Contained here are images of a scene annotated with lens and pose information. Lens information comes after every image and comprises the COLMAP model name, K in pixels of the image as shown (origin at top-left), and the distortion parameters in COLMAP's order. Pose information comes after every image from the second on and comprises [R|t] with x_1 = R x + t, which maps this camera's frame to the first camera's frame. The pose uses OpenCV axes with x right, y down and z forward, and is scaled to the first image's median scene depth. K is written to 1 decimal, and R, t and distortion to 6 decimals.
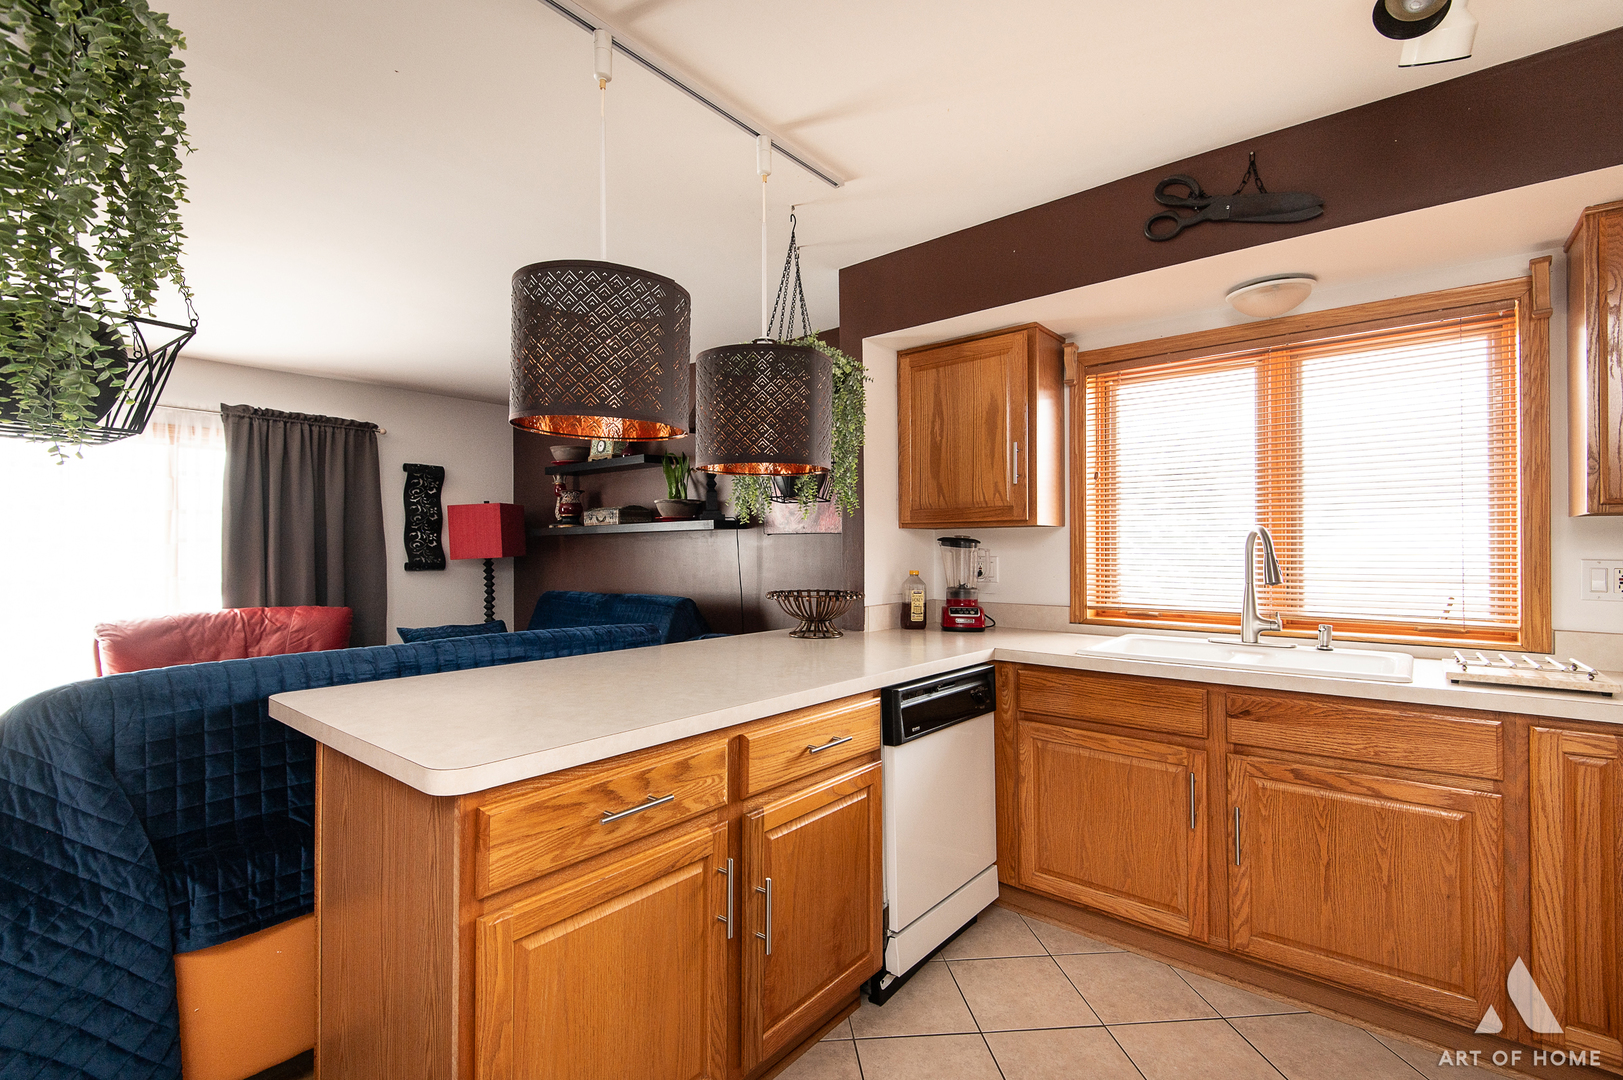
lens RADIAL K [[726.2, 0, 808.2], [0, 726.2, 544.4], [0, 0, 1]] dist [0.037102, -0.023312]
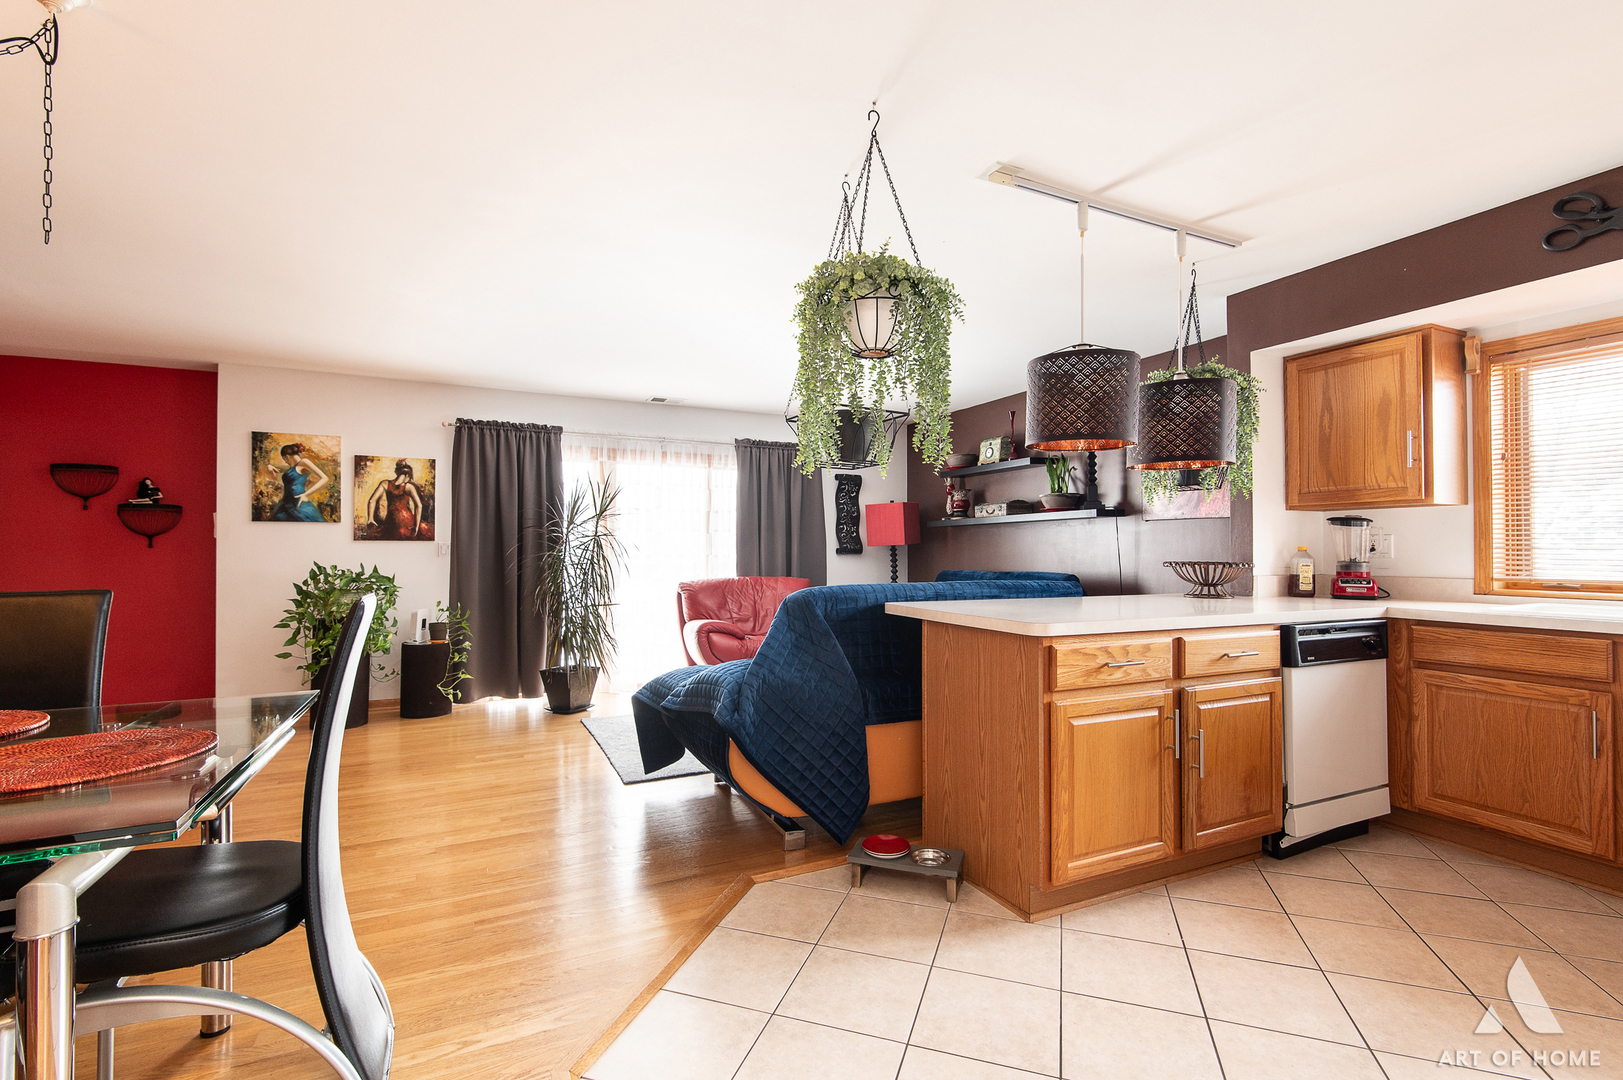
lens RADIAL K [[731.3, 0, 801.0], [0, 731.3, 544.2], [0, 0, 1]] dist [0.015447, -0.012365]
pose [[0.908206, -0.001943, -0.418520, -0.118559], [0.000835, 0.999996, -0.002831, 0.047195], [0.418523, 0.002222, 0.908203, -0.524979]]
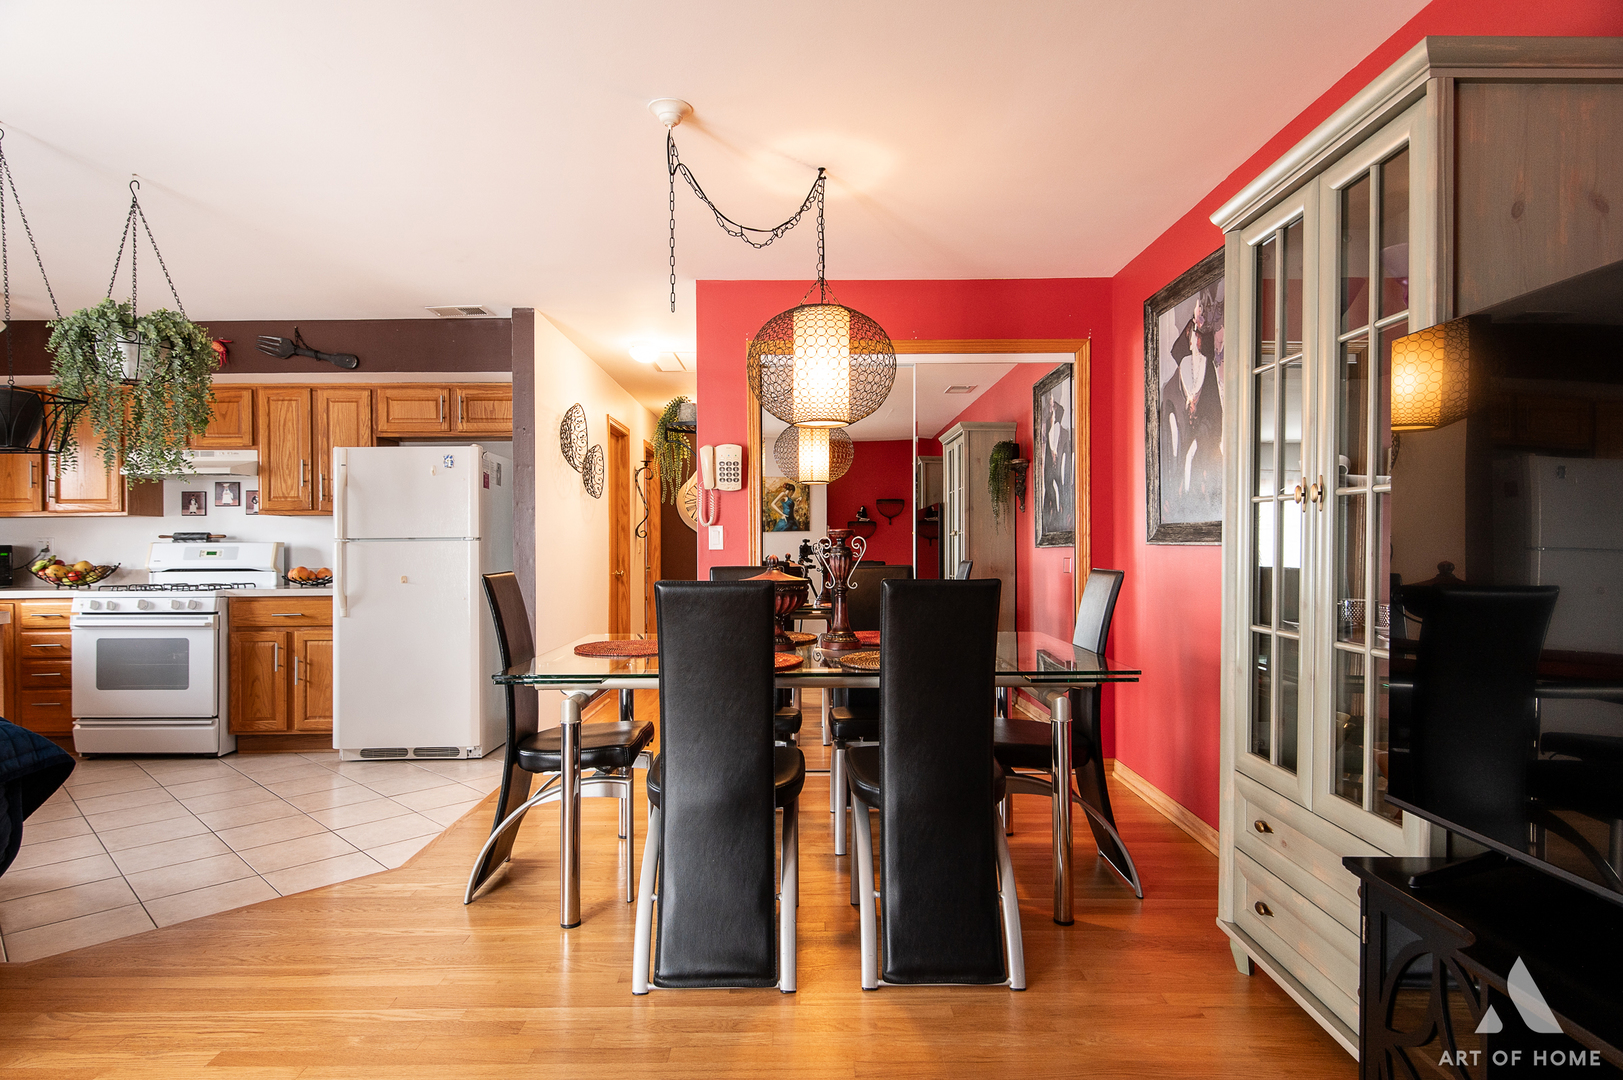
lens RADIAL K [[886.4, 0, 806.6], [0, 886.4, 542.8], [0, 0, 1]] dist [0.032727, -0.028636]
pose [[-0.639230, 0.010005, 0.768951, -2.078247], [0.004296, 0.999946, -0.009439, 0.063049], [-0.769004, -0.002730, -0.639238, 0.420284]]
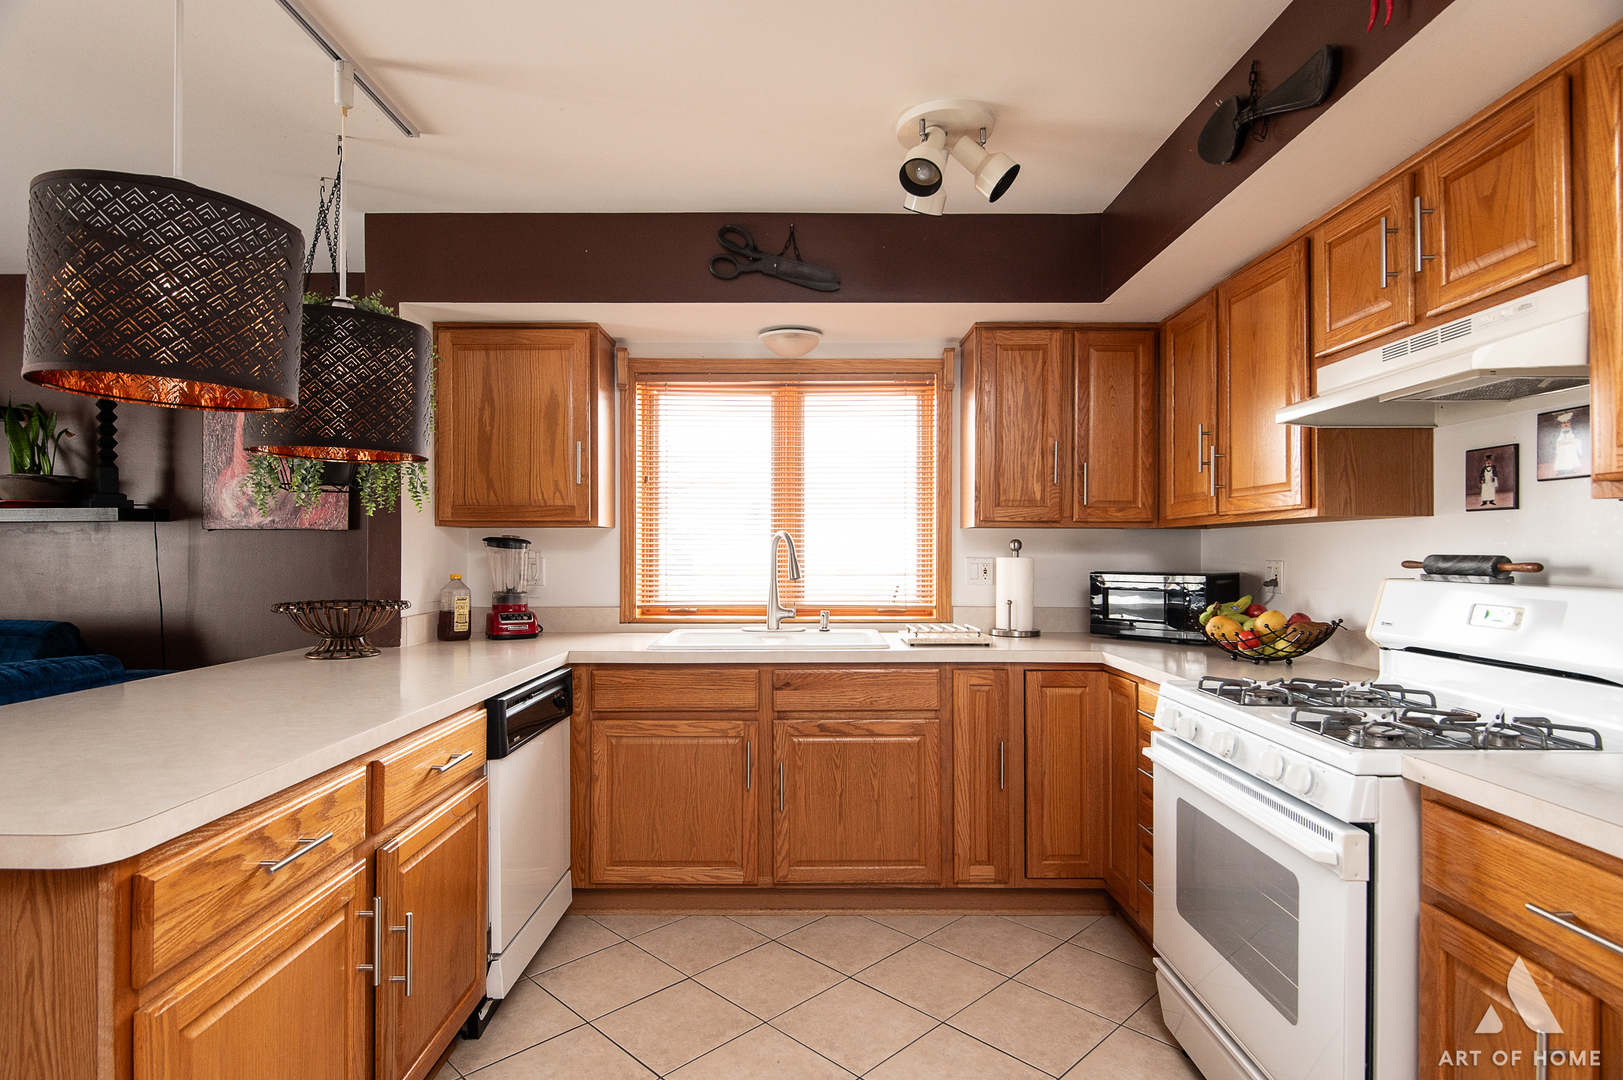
lens RADIAL K [[834.8, 0, 807.0], [0, 834.8, 545.7], [0, 0, 1]] dist [0.028110, -0.023890]
pose [[0.772121, 0.004429, 0.635460, -0.233776], [-0.004922, 0.999987, -0.000989, 0.000222], [-0.635456, -0.002364, 0.772133, -0.080860]]
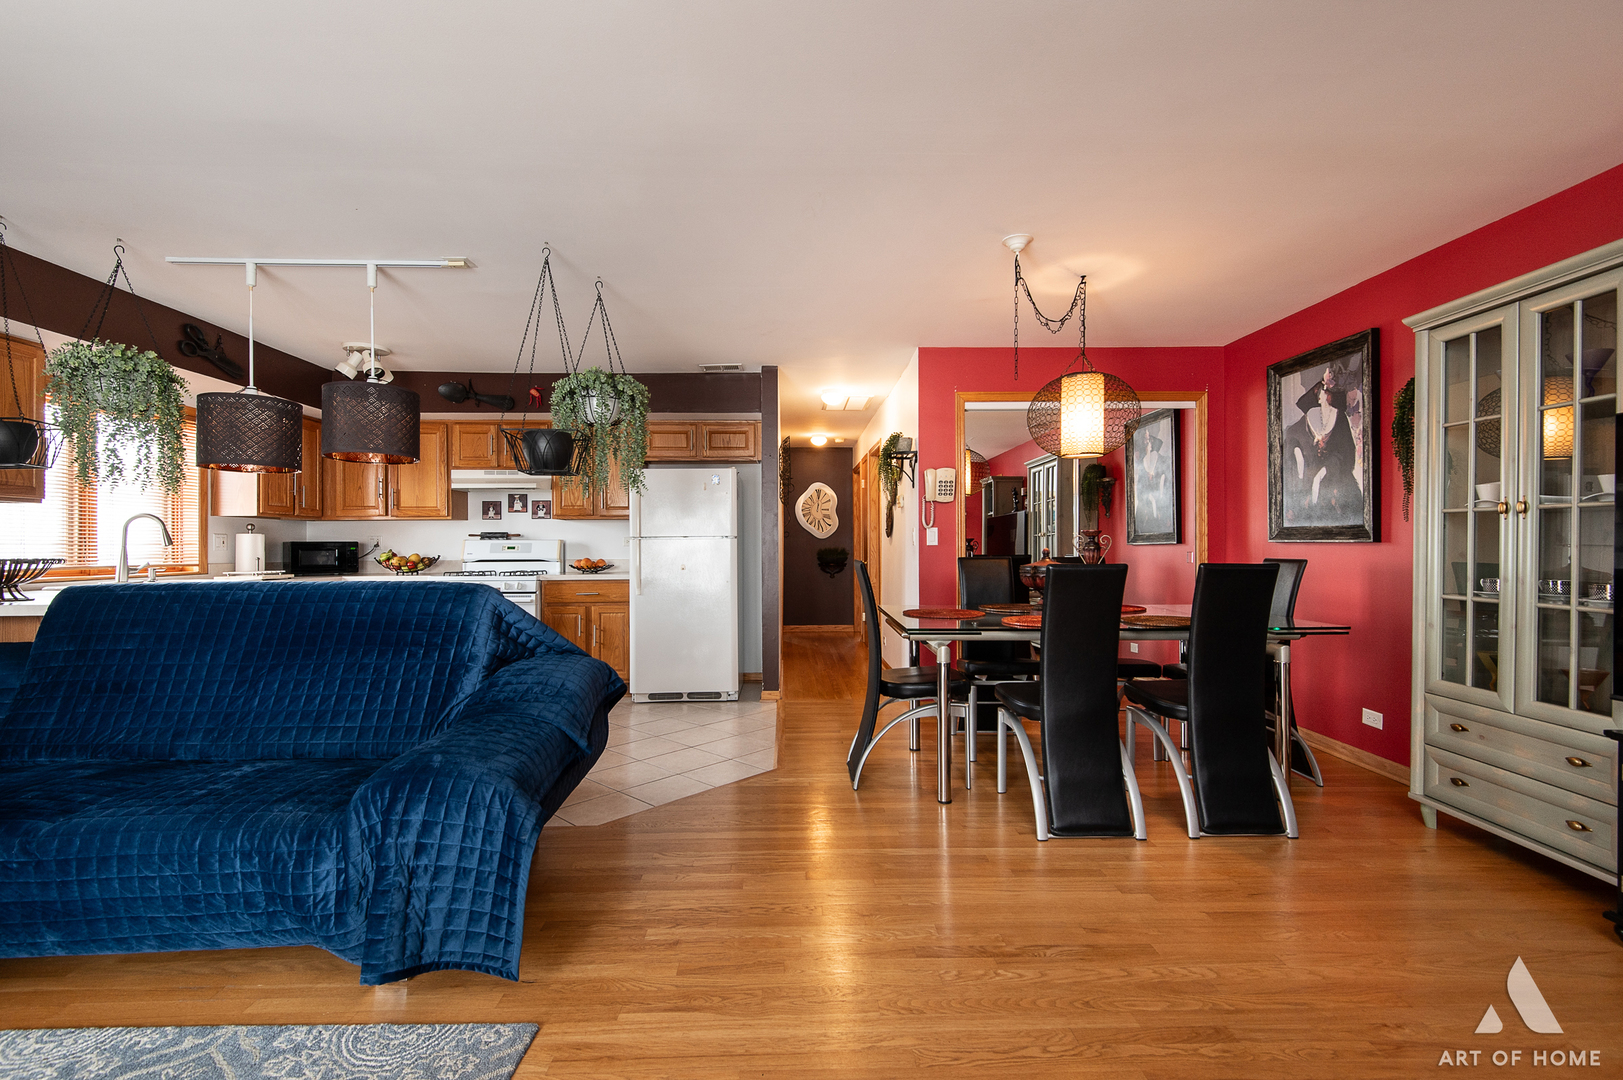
lens RADIAL K [[726.2, 0, 808.2], [0, 726.2, 544.4], [0, 0, 1]] dist [0.037102, -0.023312]
pose [[-0.654497, 0.006722, 0.756035, -1.864356], [0.002718, 0.999975, -0.006539, 0.068710], [-0.756060, -0.002225, -0.654499, 1.008393]]
